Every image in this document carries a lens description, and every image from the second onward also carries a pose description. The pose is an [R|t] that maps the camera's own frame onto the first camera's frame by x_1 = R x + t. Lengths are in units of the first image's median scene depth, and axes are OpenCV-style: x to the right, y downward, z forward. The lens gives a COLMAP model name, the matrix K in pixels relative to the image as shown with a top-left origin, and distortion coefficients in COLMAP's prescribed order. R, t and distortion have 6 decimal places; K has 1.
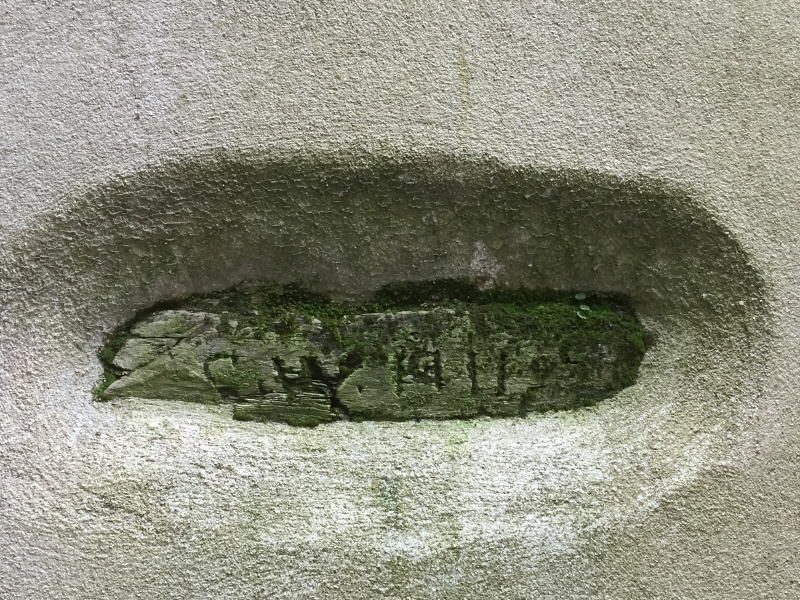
lens RADIAL K [[1030.8, 0, 399.6], [0, 1030.8, 300.0], [0, 0, 1]] dist [0.061685, 0.000000]
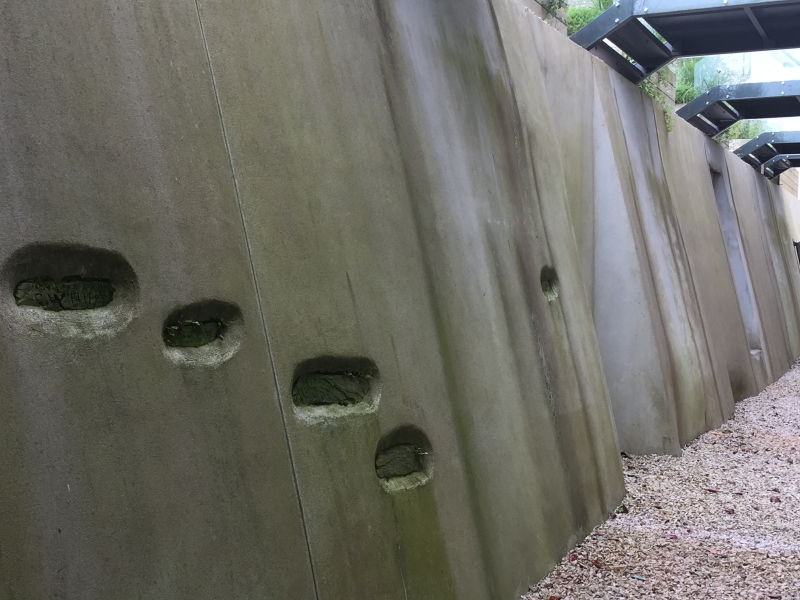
lens RADIAL K [[1030.8, 0, 400.5], [0, 1030.8, 296.6], [0, 0, 1]] dist [0.061685, 0.000000]
pose [[0.505795, -0.019700, 0.862429, -2.826153], [0.062200, 0.997970, -0.013683, 0.199390], [-0.860408, 0.060564, 0.505994, -2.125988]]
